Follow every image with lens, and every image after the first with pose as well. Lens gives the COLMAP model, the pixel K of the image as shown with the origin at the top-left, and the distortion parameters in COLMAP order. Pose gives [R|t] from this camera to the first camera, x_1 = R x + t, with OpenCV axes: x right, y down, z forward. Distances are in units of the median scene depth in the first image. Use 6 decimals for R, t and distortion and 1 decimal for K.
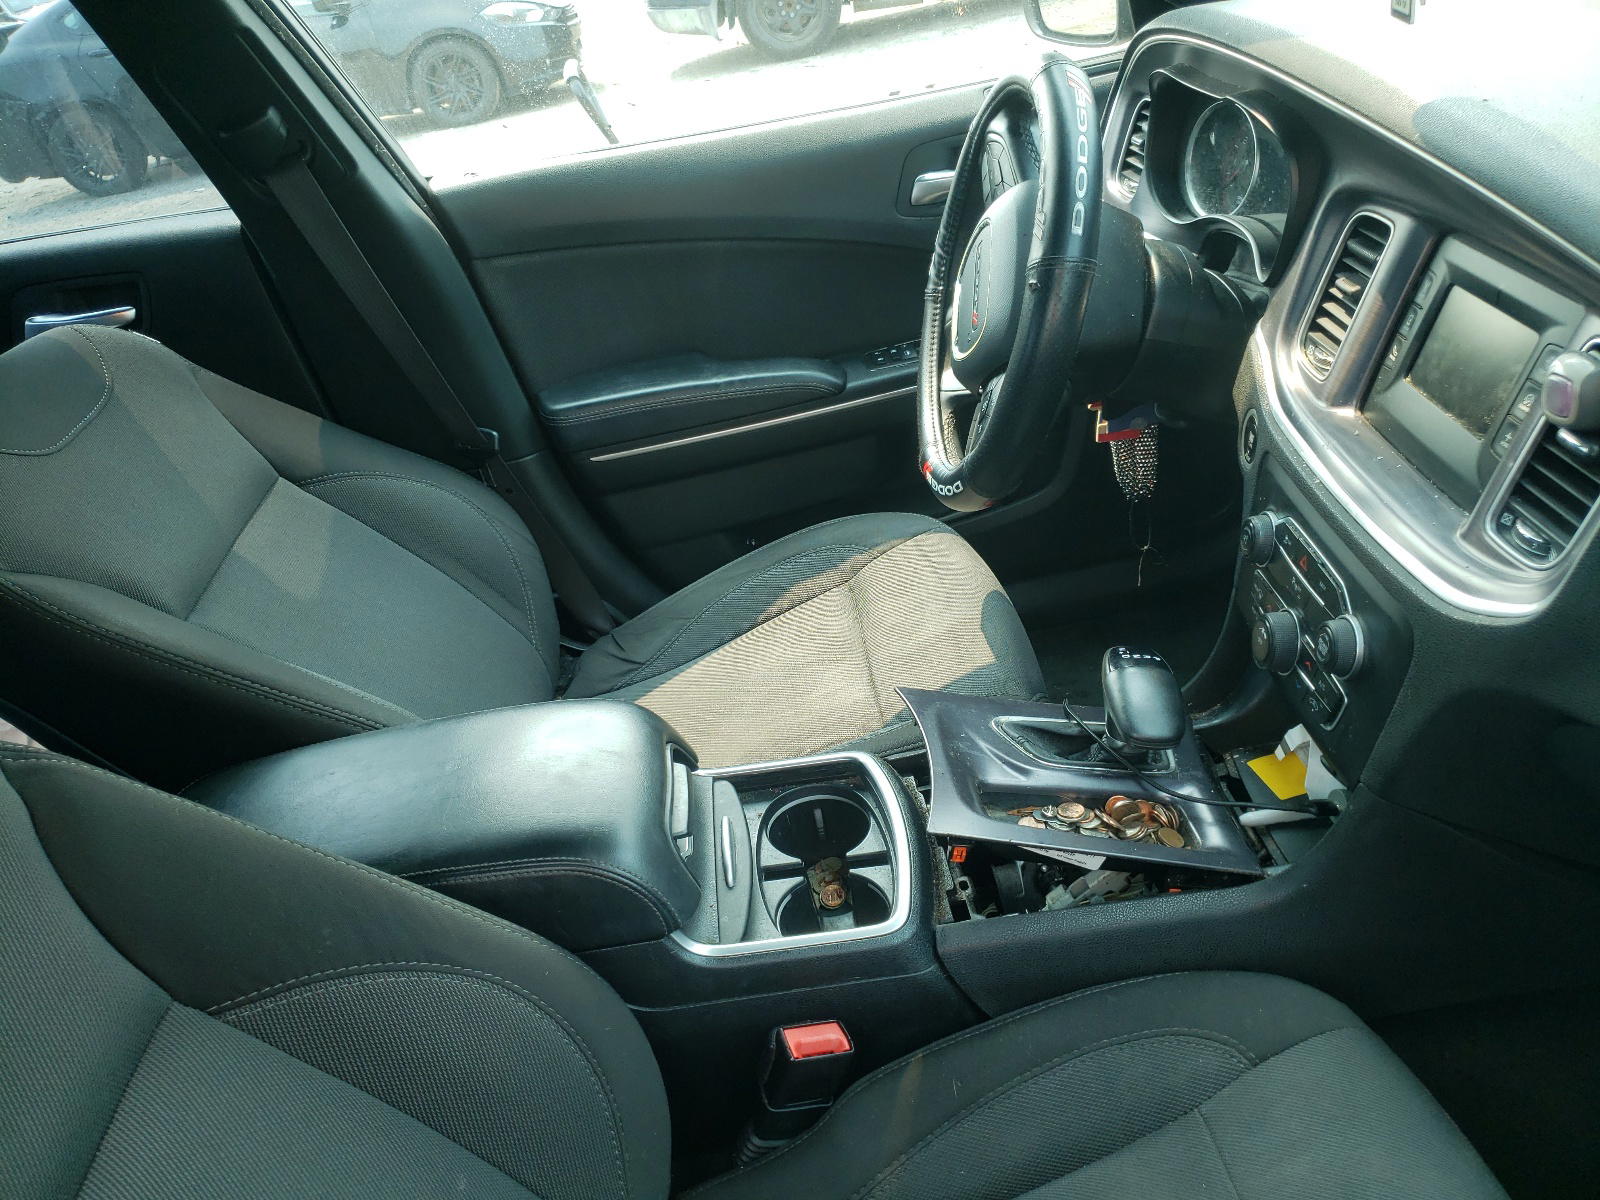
lens RADIAL K [[1261.8, 0, 800.0], [0, 1261.8, 600.0], [0, 0, 1]] dist [0.126284, -0.267418]
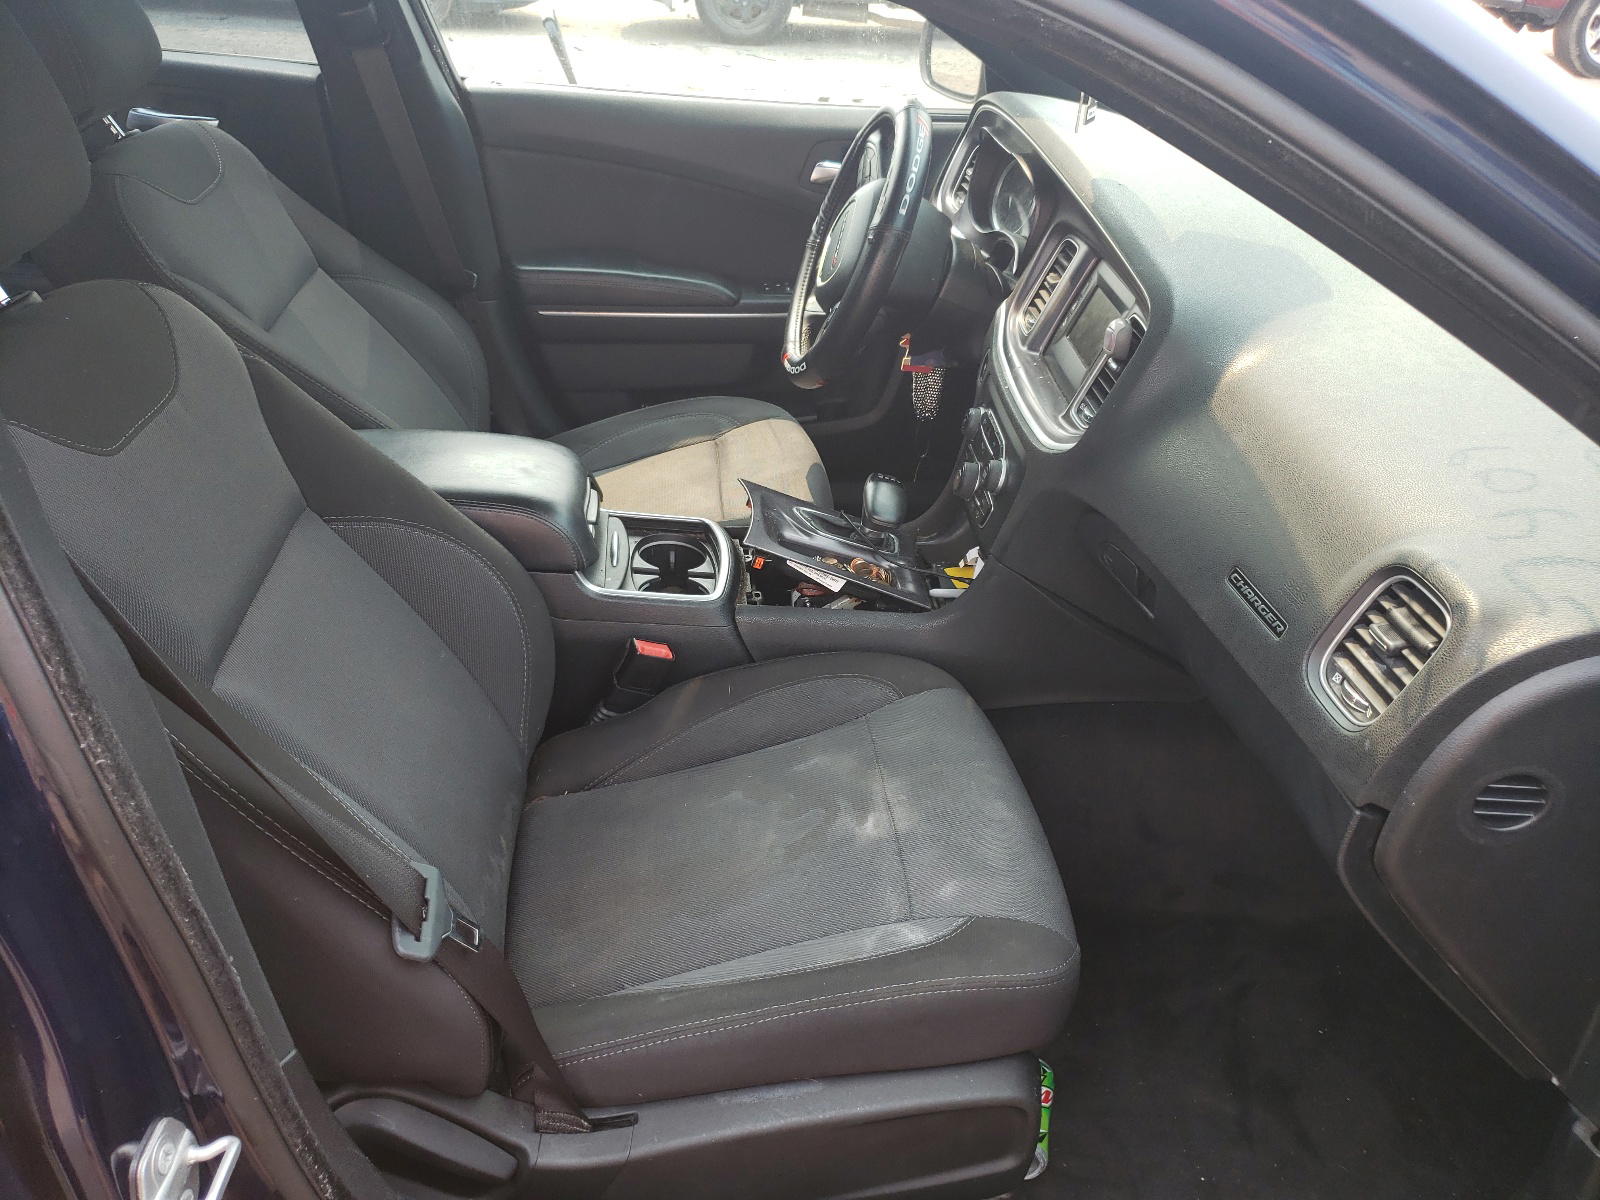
lens RADIAL K [[1261.8, 0, 800.0], [0, 1261.8, 600.0], [0, 0, 1]] dist [0.126284, -0.267418]
pose [[0.973932, 0.188287, 0.126508, -0.017849], [-0.189155, 0.981933, -0.005227, 0.202606], [-0.125206, -0.018839, 0.991952, -0.529515]]
